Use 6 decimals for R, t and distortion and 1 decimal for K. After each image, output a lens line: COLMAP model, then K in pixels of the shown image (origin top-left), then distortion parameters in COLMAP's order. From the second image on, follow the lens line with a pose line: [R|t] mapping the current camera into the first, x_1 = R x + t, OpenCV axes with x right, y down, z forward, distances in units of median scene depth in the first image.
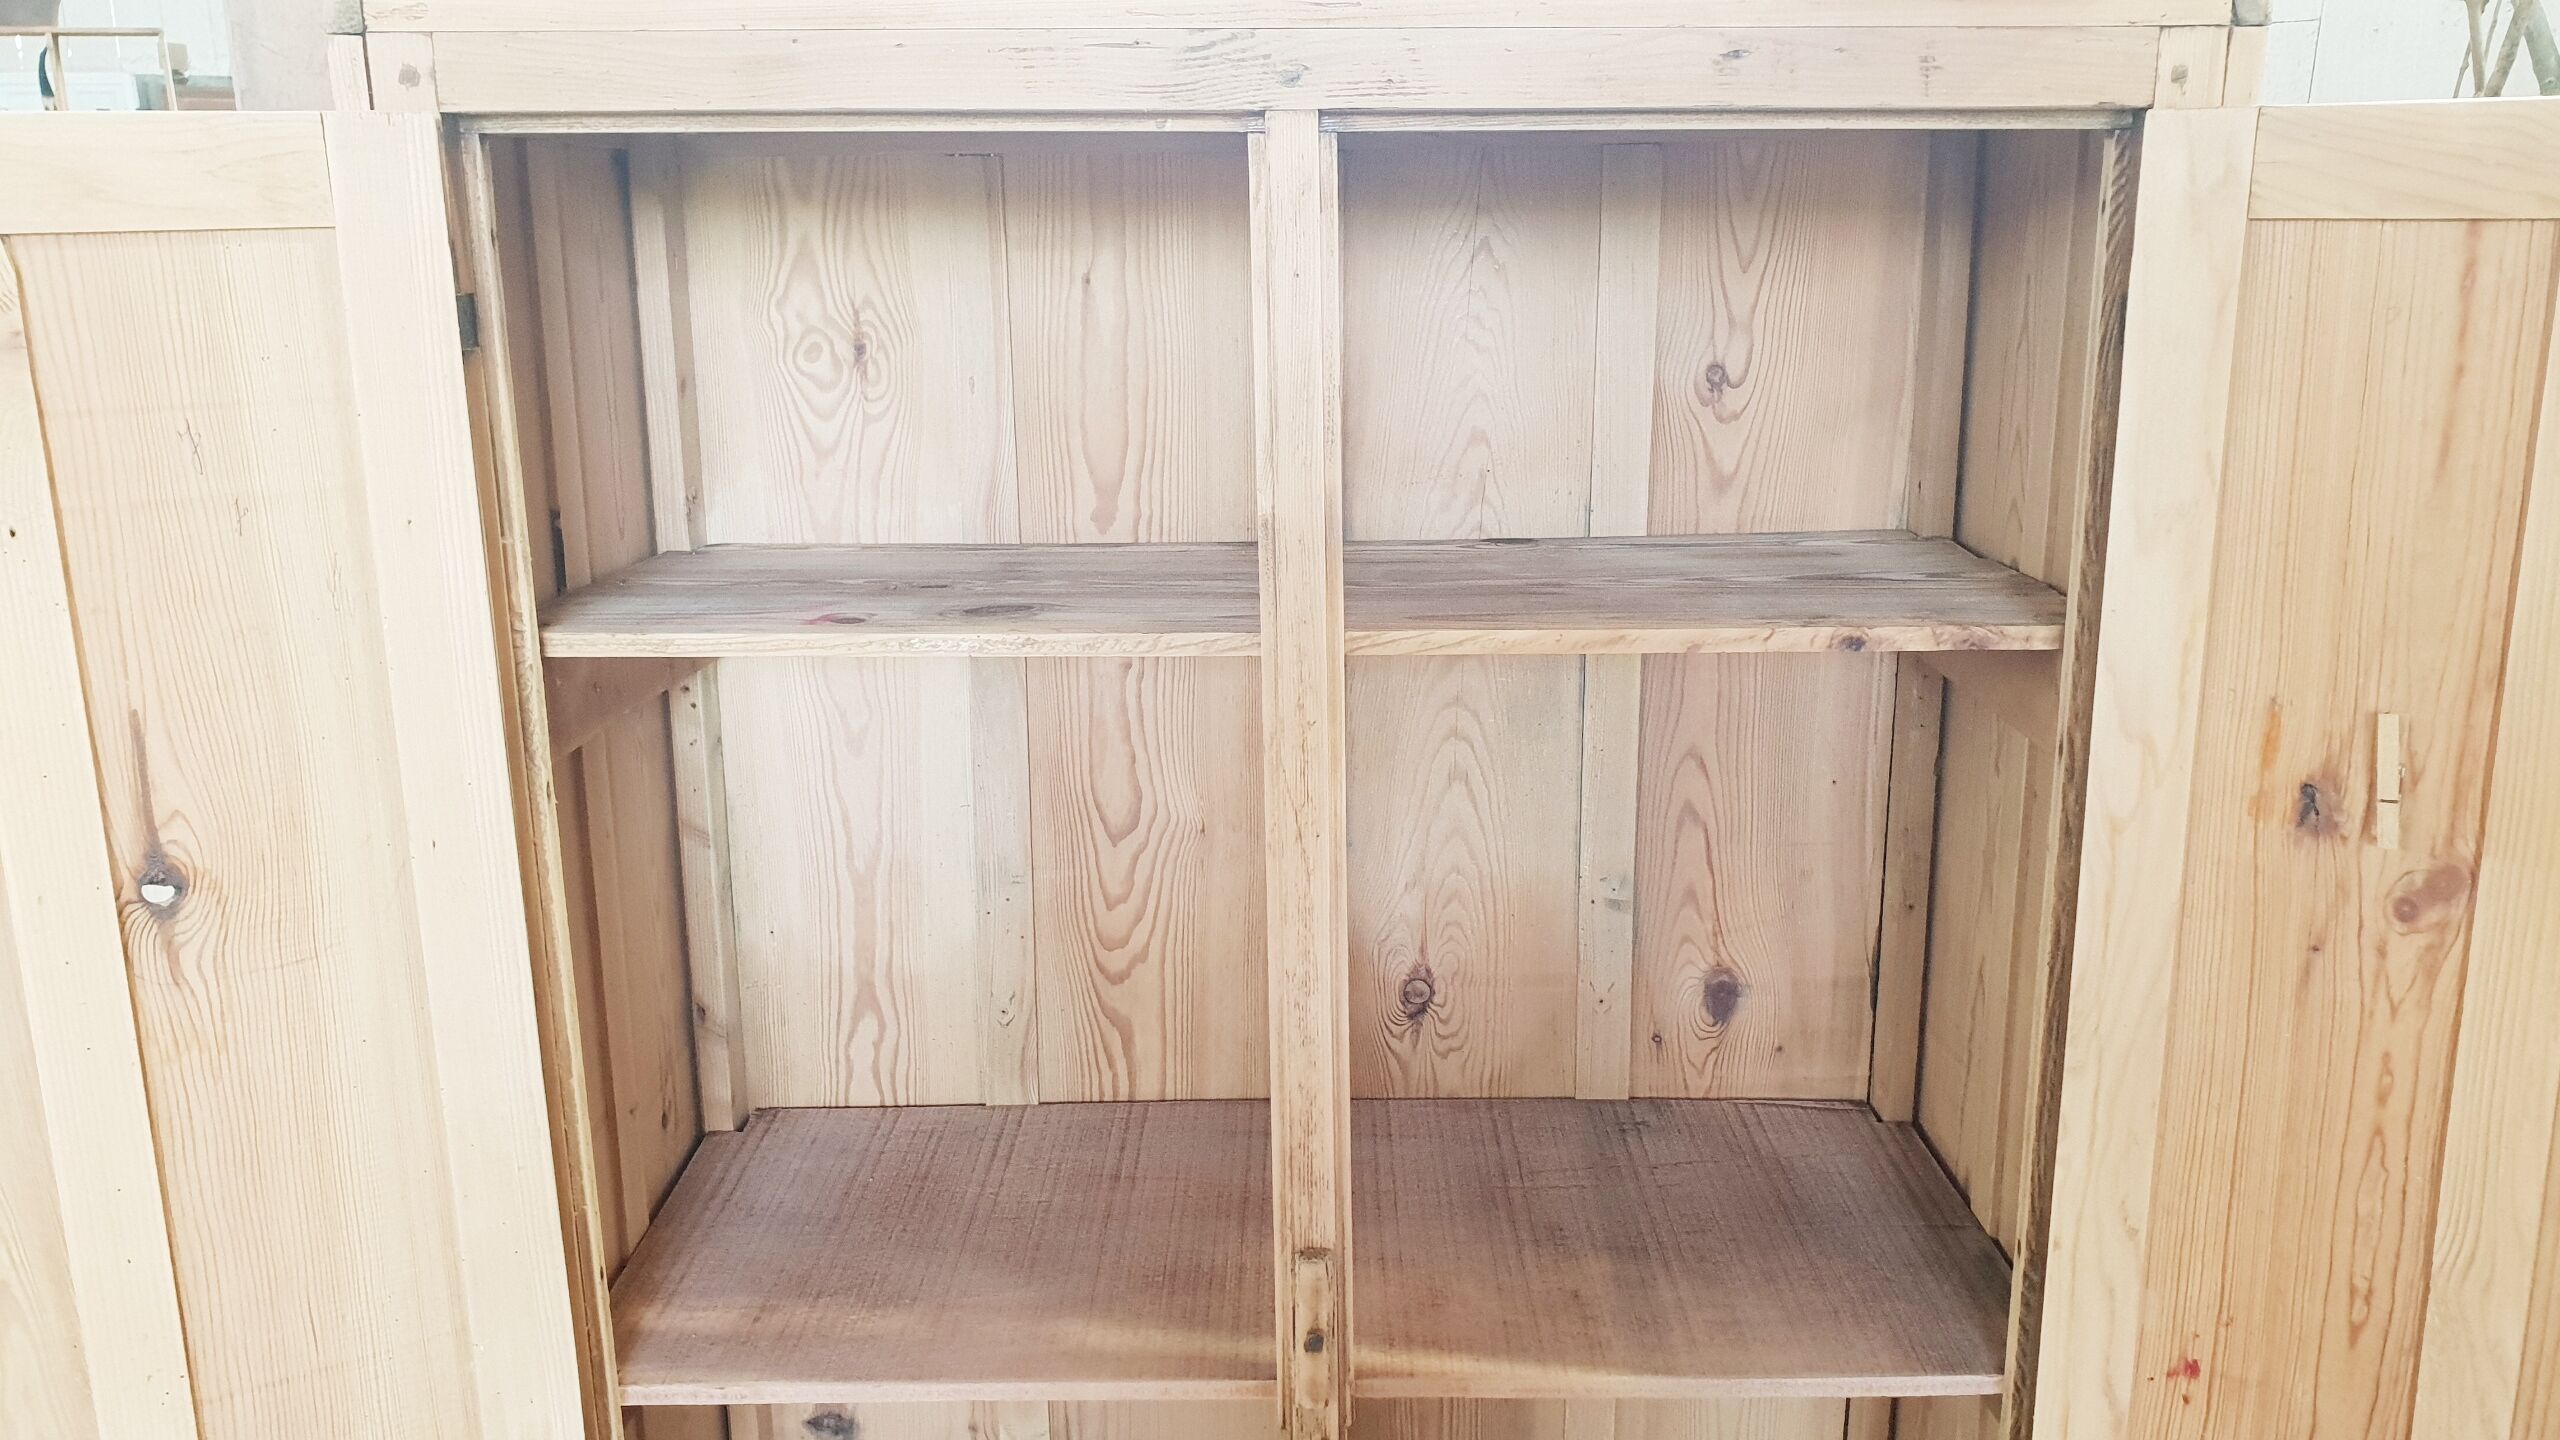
lens RADIAL K [[1980.1, 0, 1266.1], [0, 1980.1, 703.1], [0, 0, 1]] dist [0.072971, -0.196980]
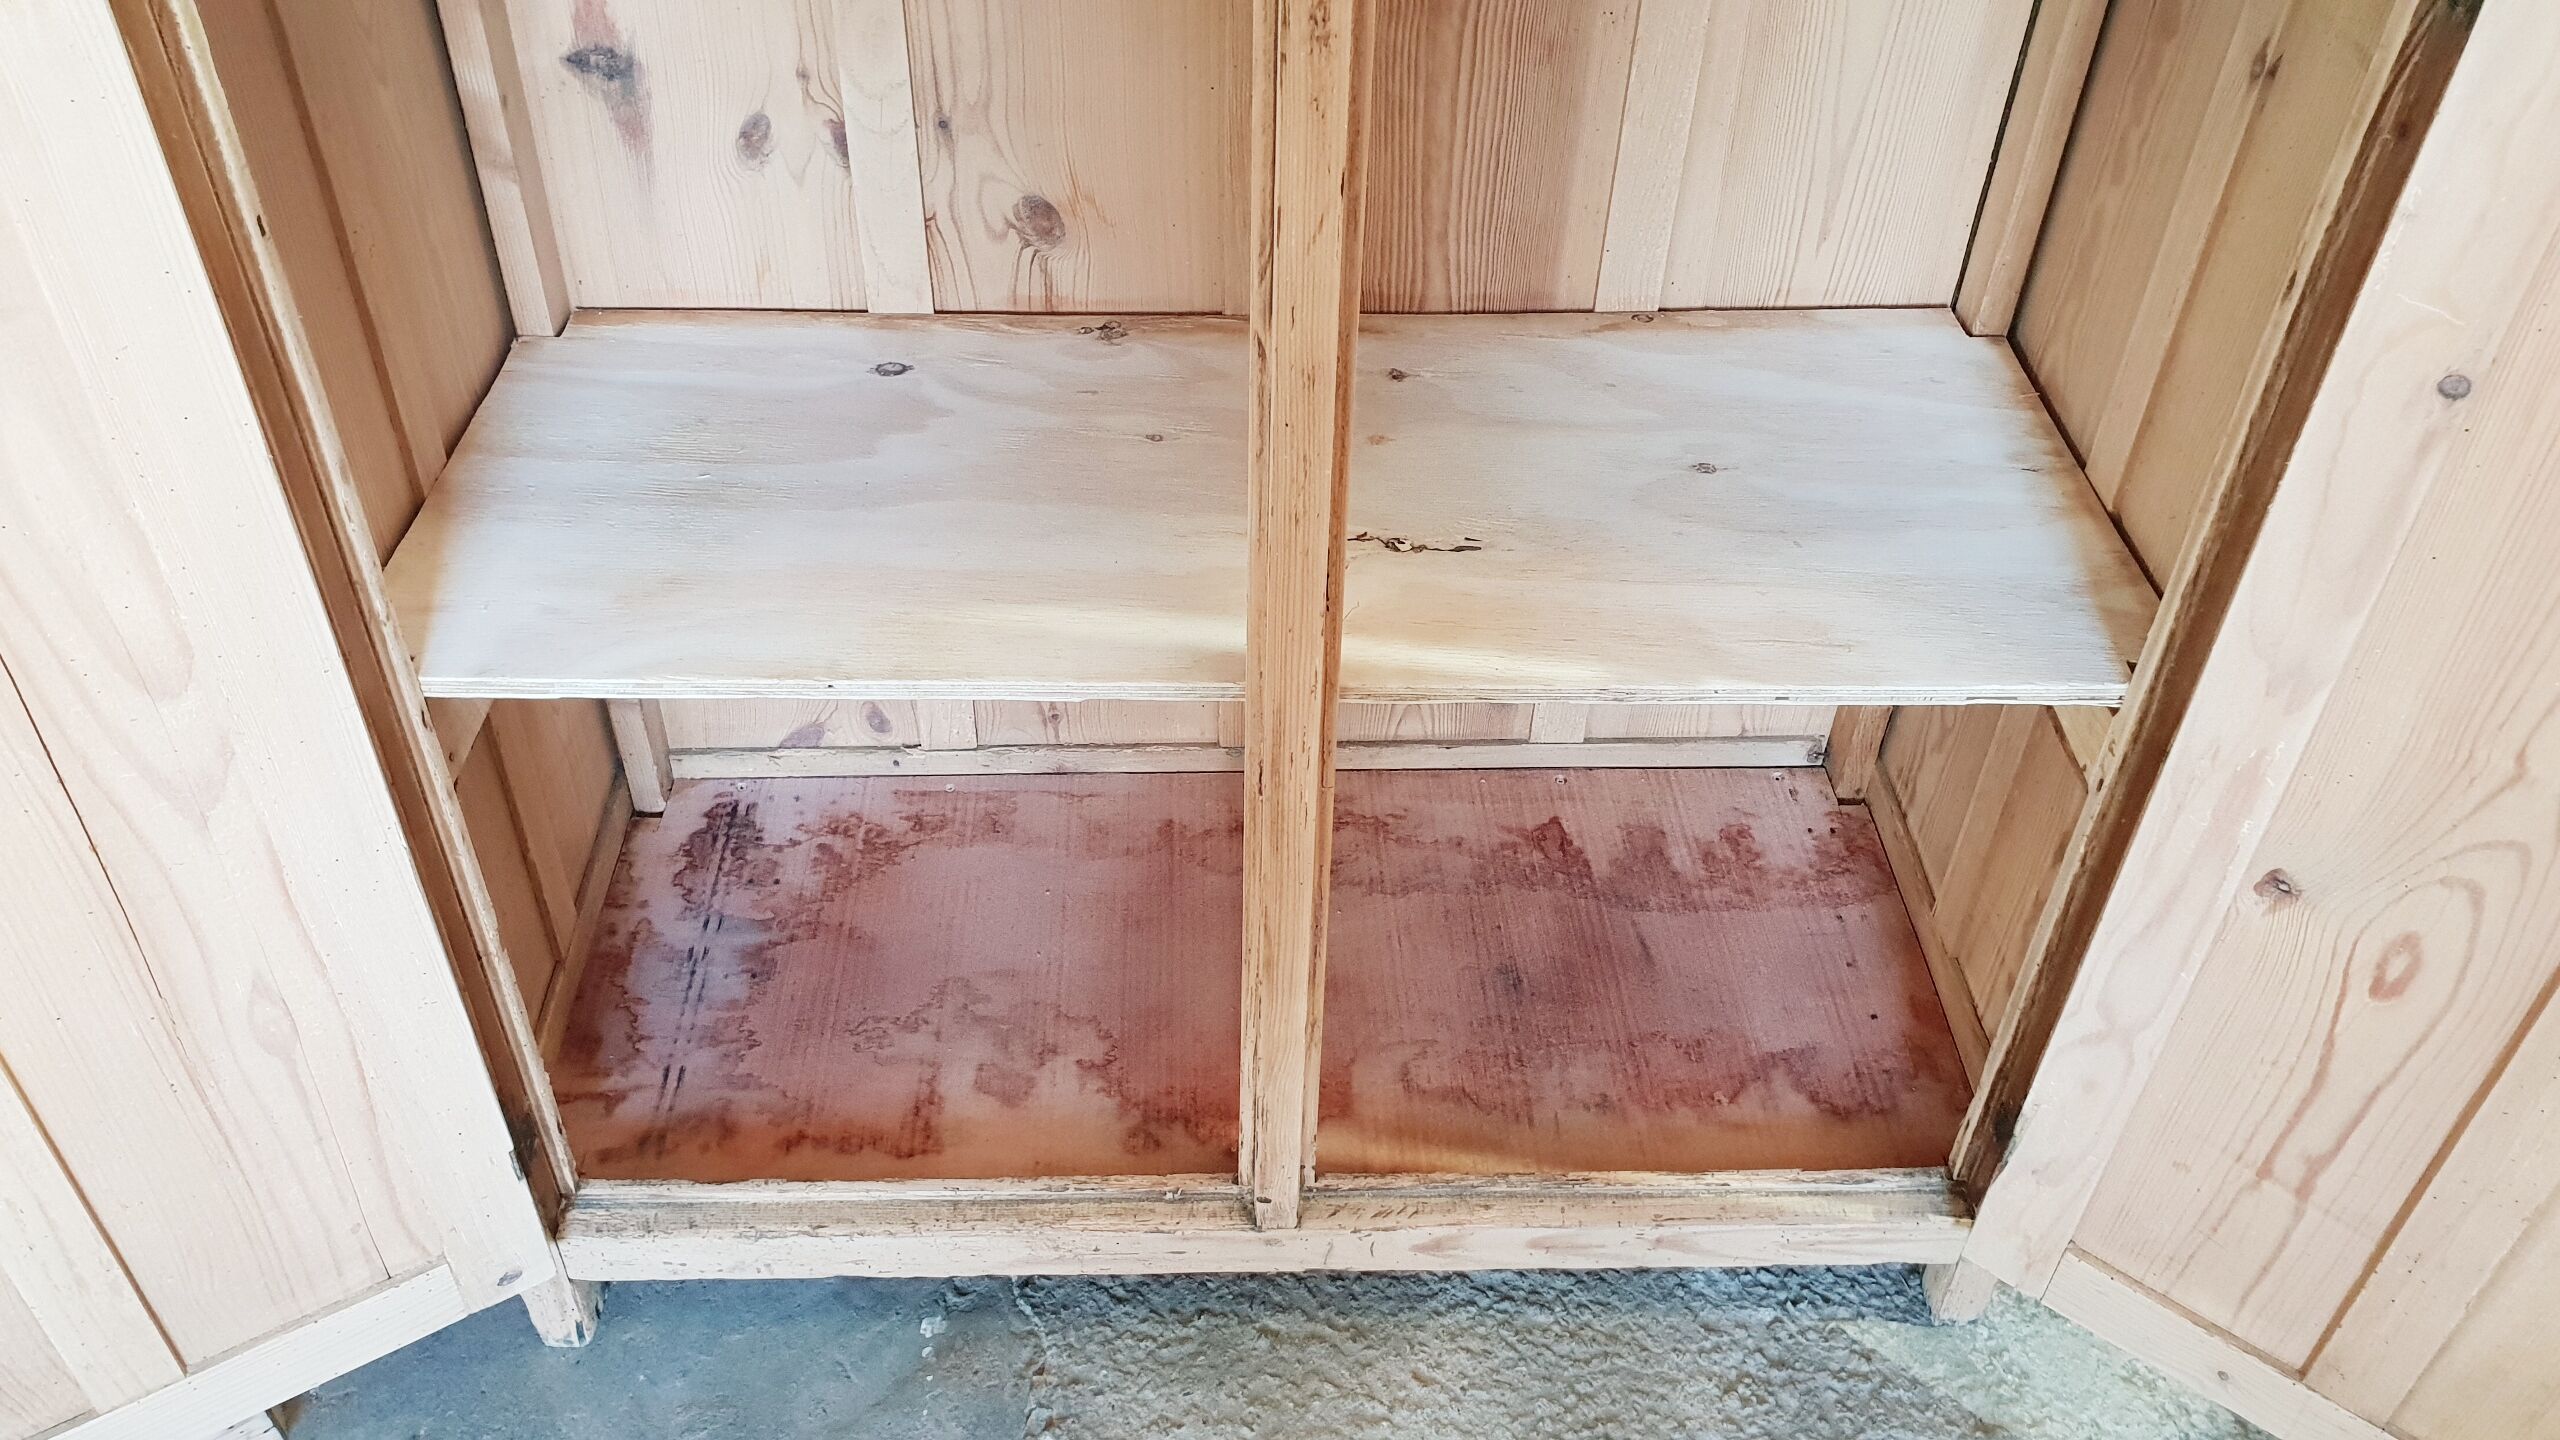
lens RADIAL K [[2026.9, 0, 1241.4], [0, 2026.9, 646.9], [0, 0, 1]] dist [0.006921, -0.008929]
pose [[0.999449, 0.013753, 0.030217, -0.009931], [-0.025663, 0.897454, 0.440362, 0.235908], [-0.021062, -0.440894, 0.897312, 0.268633]]
